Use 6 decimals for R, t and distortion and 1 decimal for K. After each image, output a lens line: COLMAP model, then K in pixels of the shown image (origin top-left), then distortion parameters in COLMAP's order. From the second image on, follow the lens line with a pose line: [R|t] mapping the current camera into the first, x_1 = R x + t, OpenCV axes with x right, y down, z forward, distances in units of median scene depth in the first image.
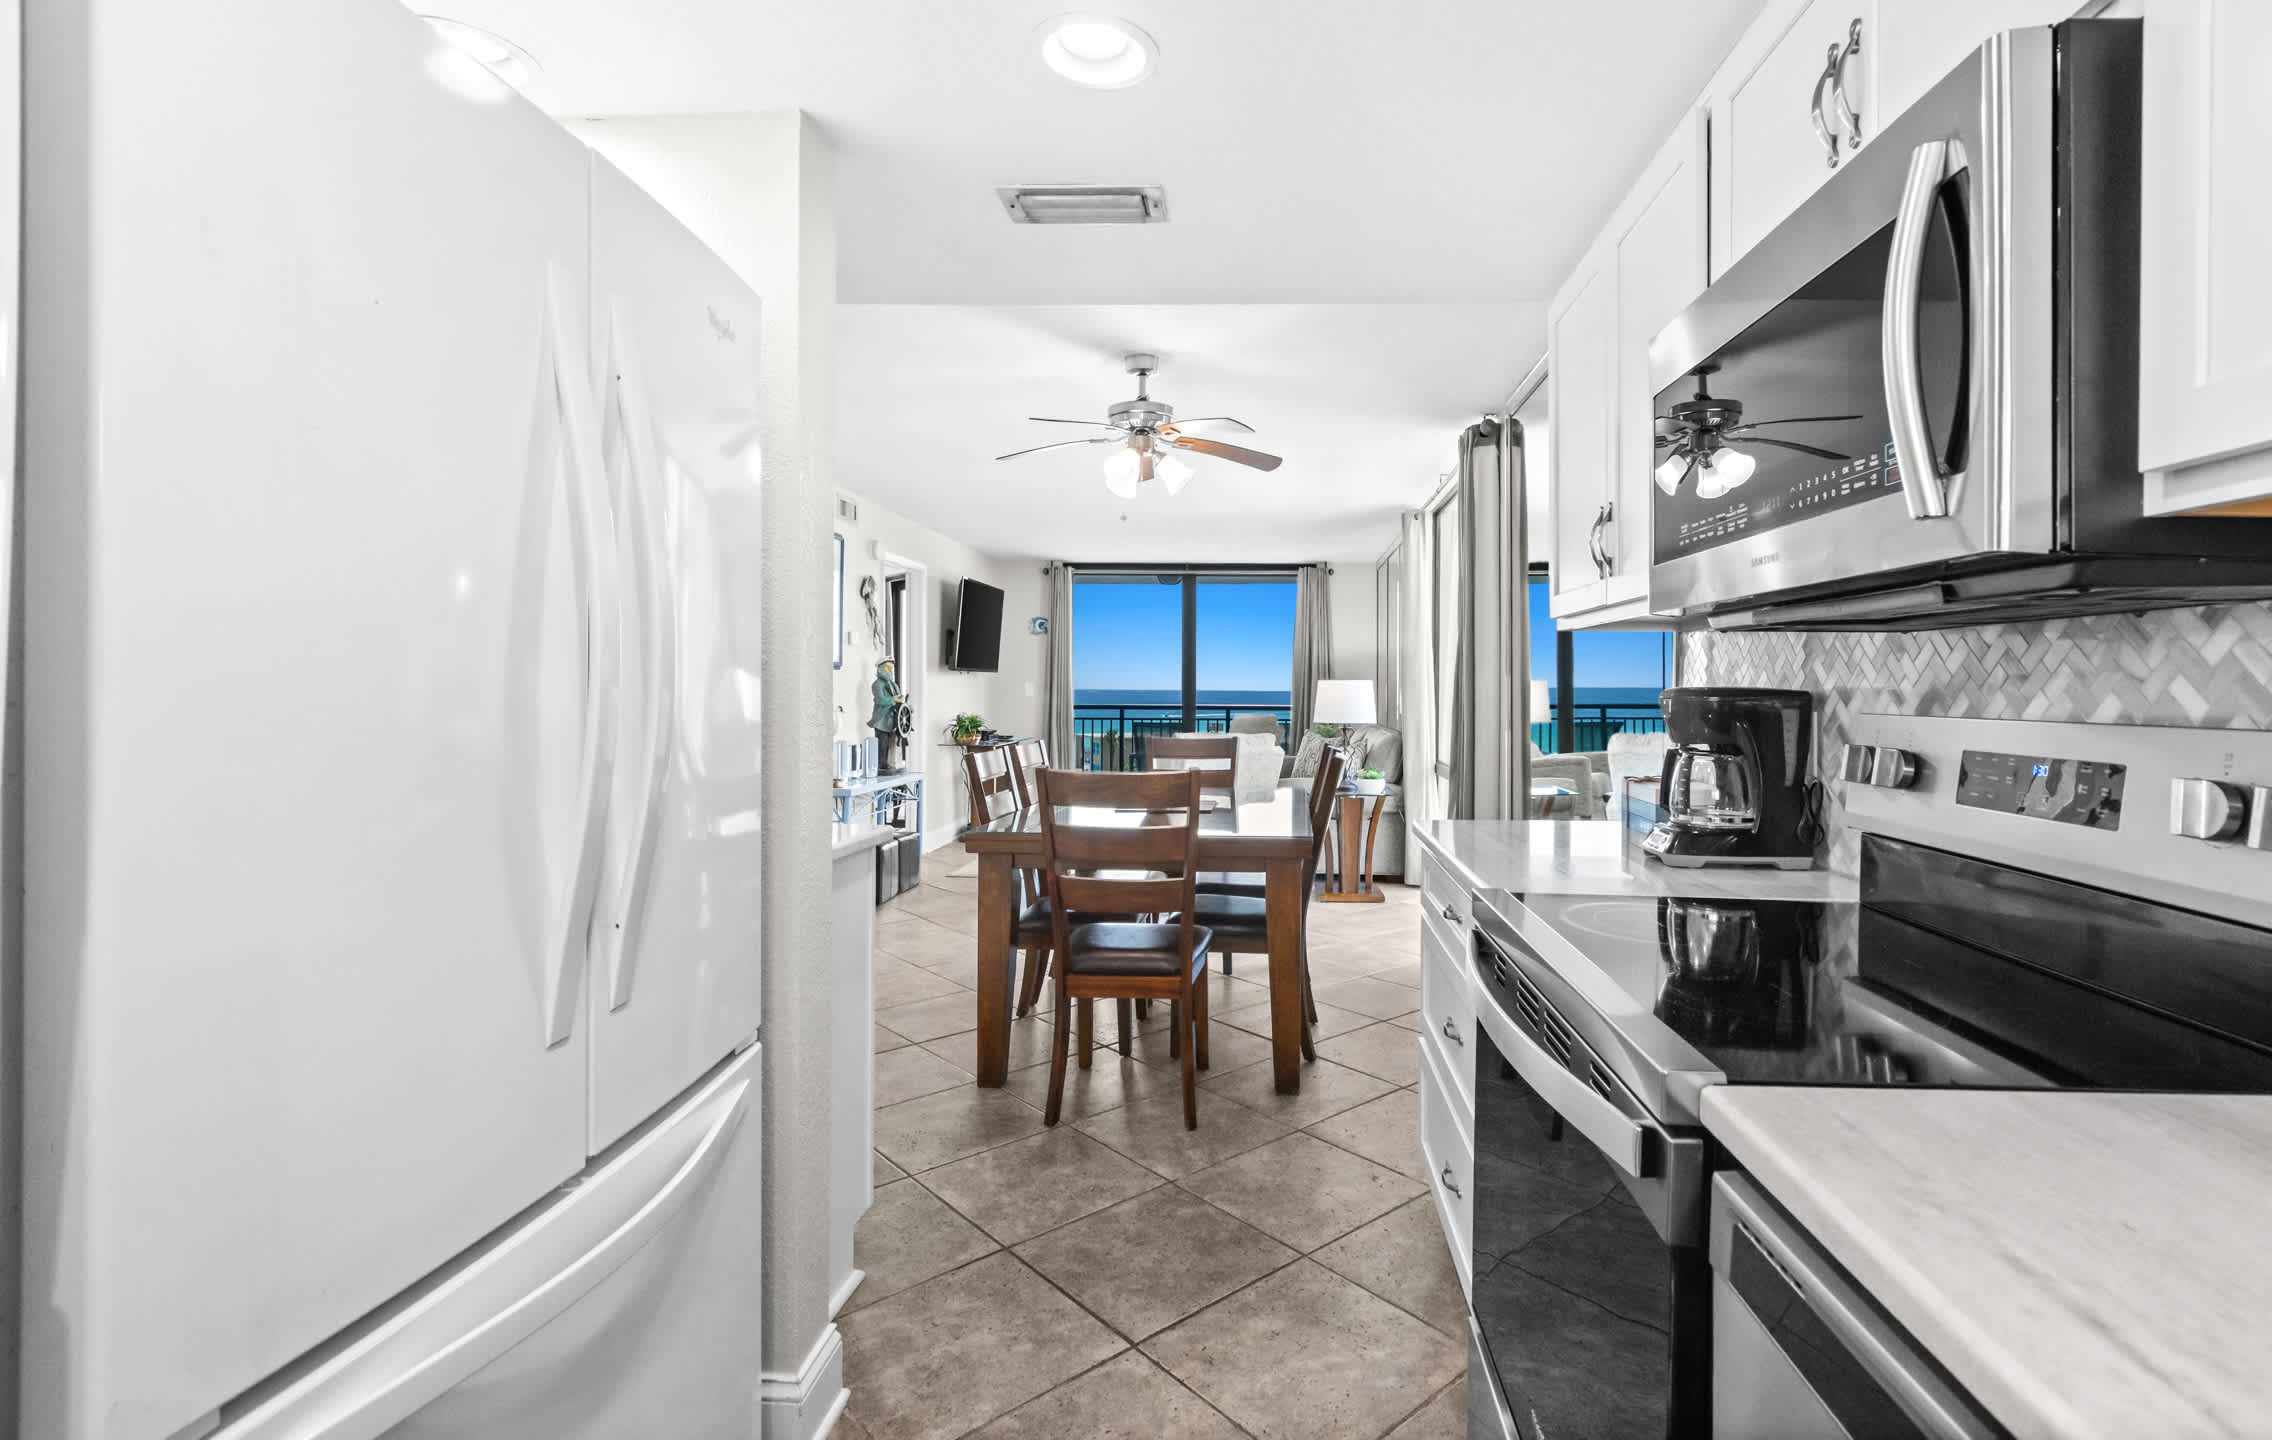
lens RADIAL K [[1054.3, 0, 1212.0], [0, 1054.3, 676.6], [0, 0, 1]] dist [0.006230, -0.001811]
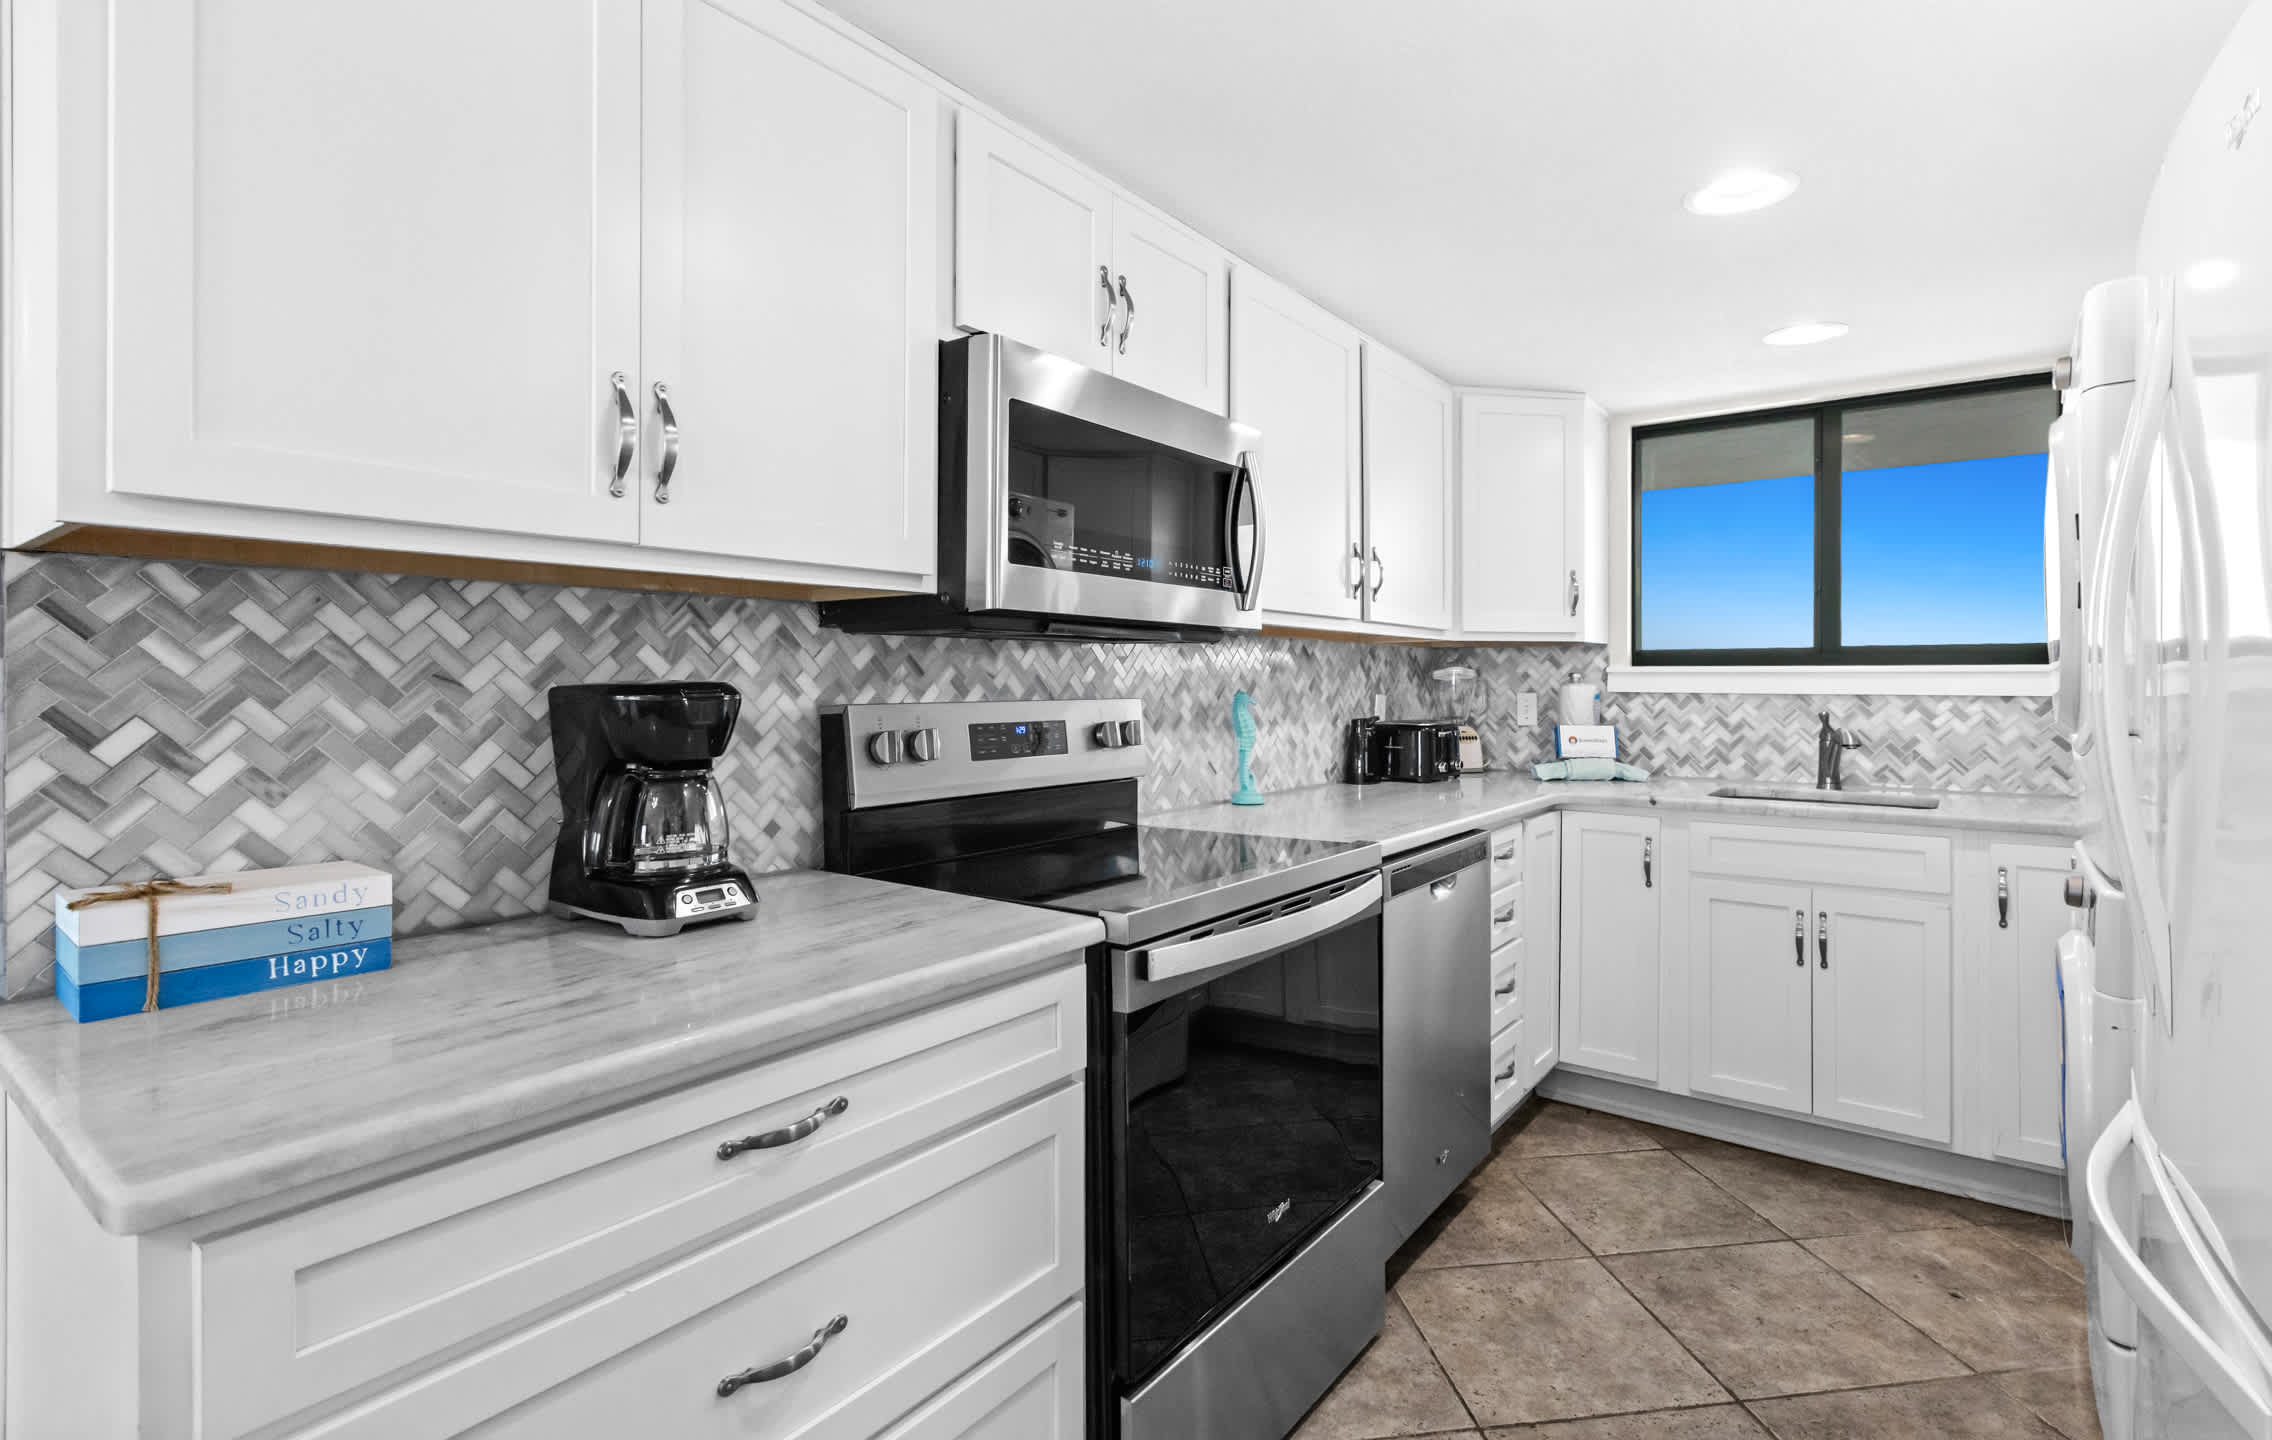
lens RADIAL K [[1054.3, 0, 1144.9], [0, 1054.3, 687.4], [0, 0, 1]] dist [0.006230, -0.001811]
pose [[-0.830114, -0.009305, 0.557516, -0.056167], [-0.009300, 0.999953, 0.002842, 0.002497], [-0.557516, -0.002826, -0.830161, 0.390836]]
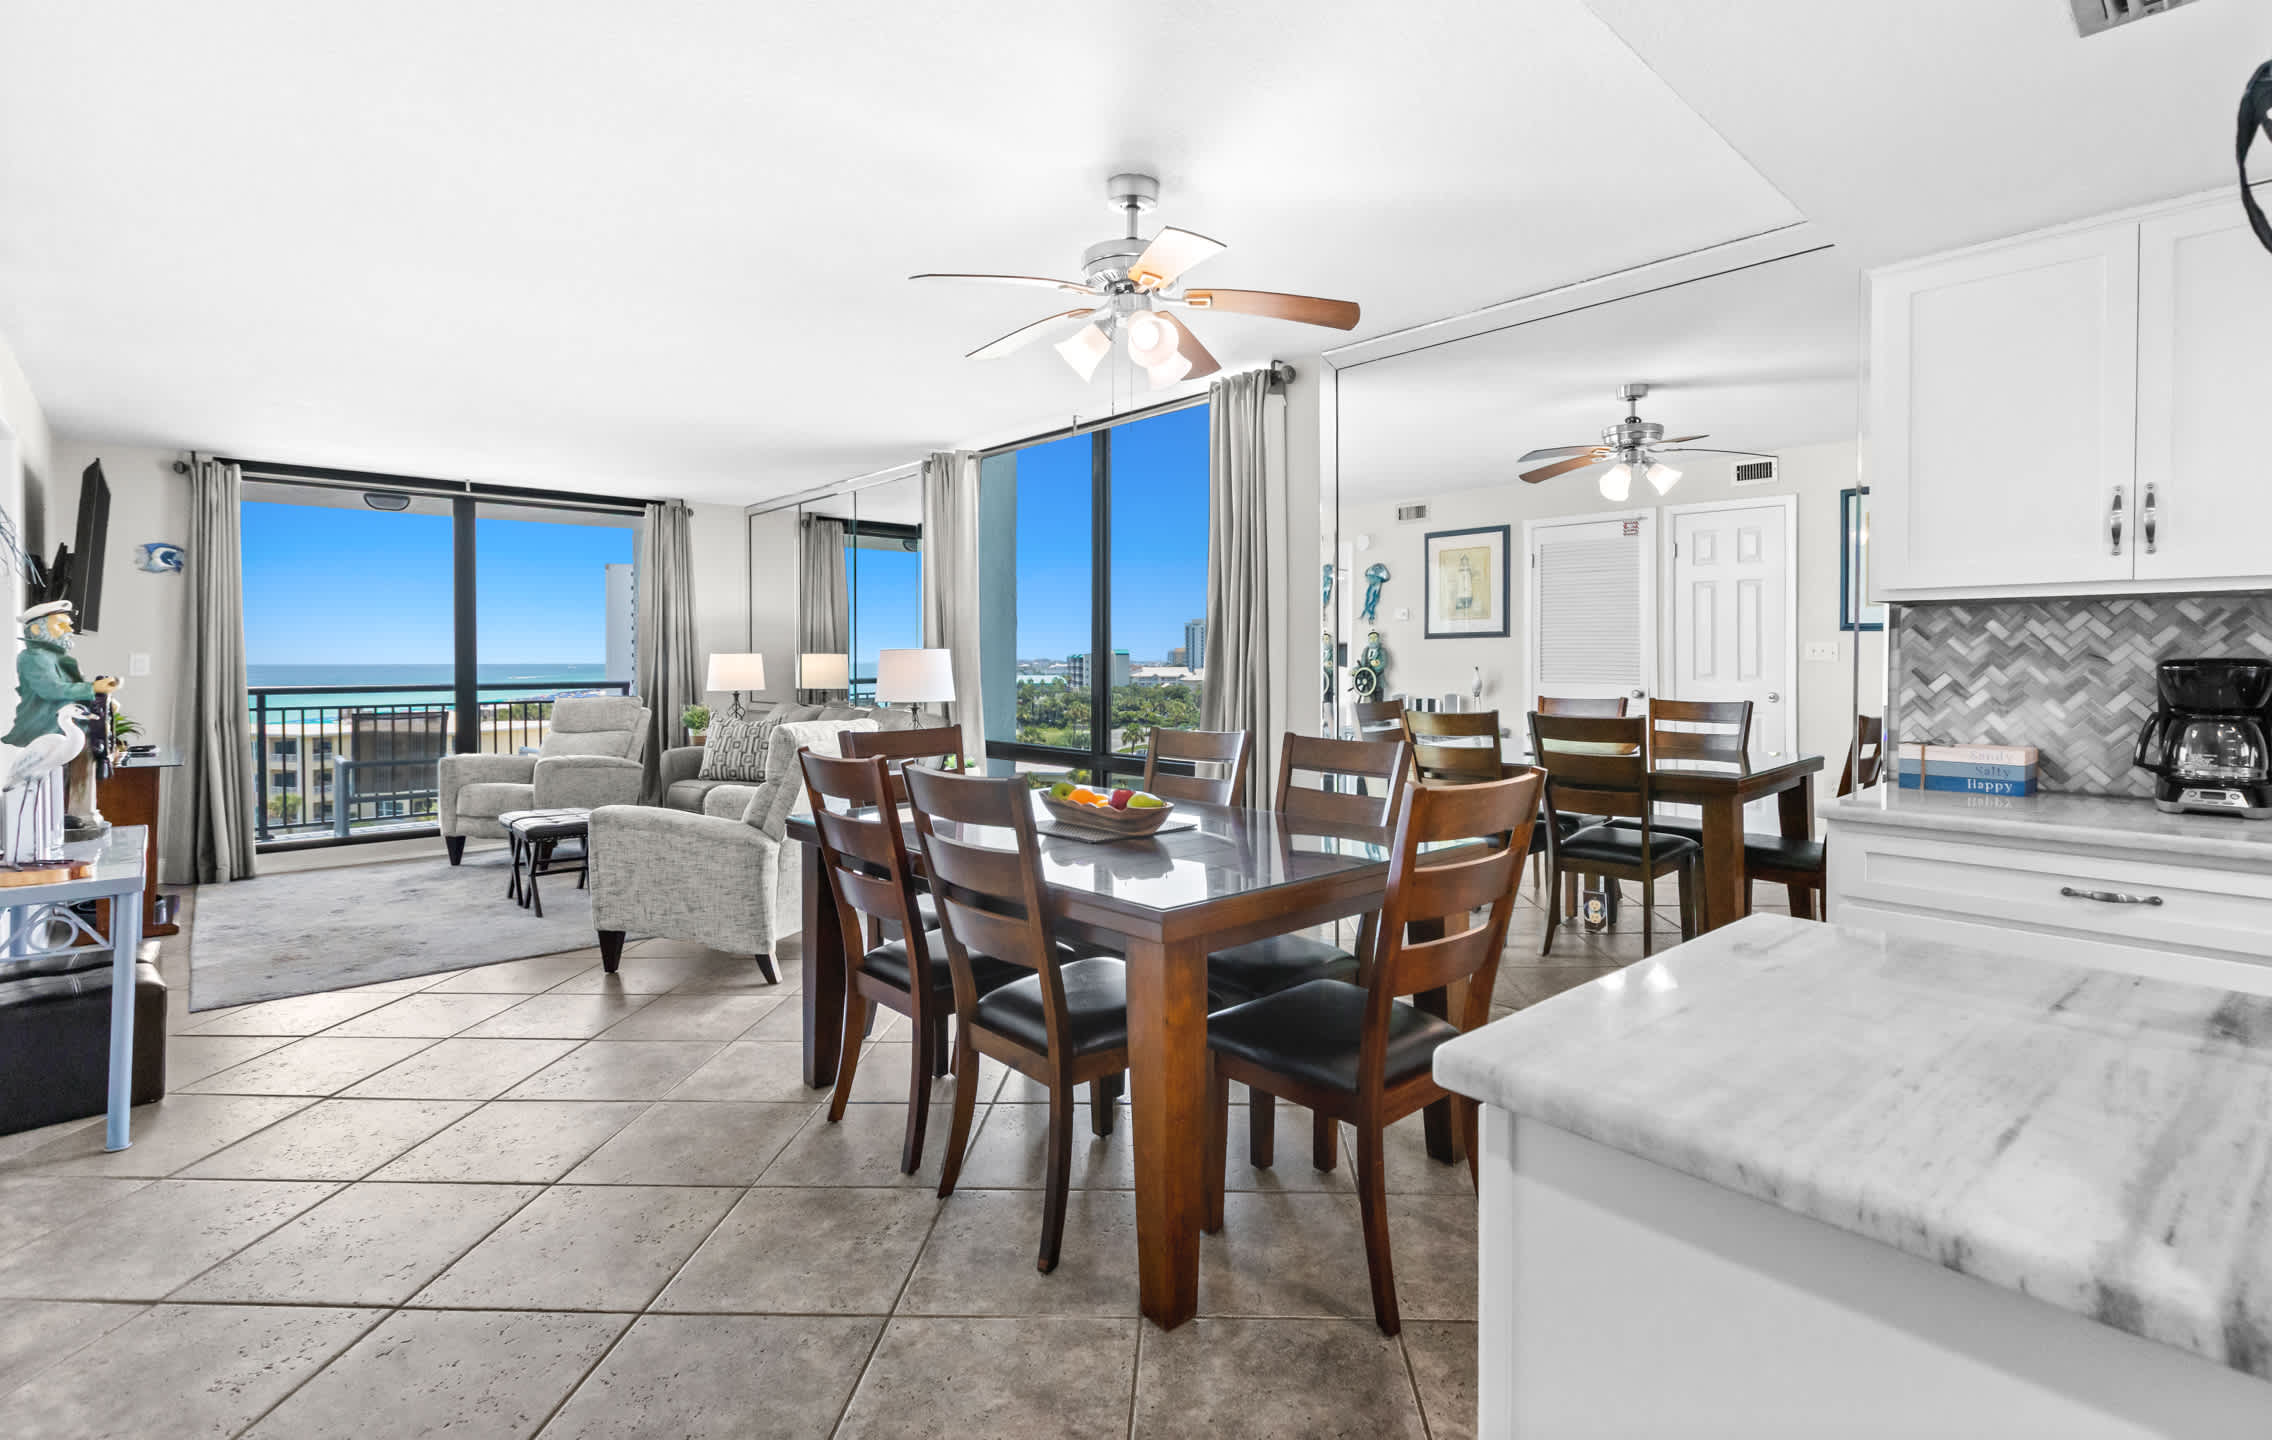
lens RADIAL K [[1054.3, 0, 1171.9], [0, 1054.3, 671.4], [0, 0, 1]] dist [0.006230, -0.001811]
pose [[0.691748, -0.013272, 0.722017, -0.306097], [-0.003360, 0.999761, 0.021597, 0.001126], [-0.722131, -0.017366, 0.691538, 0.280240]]
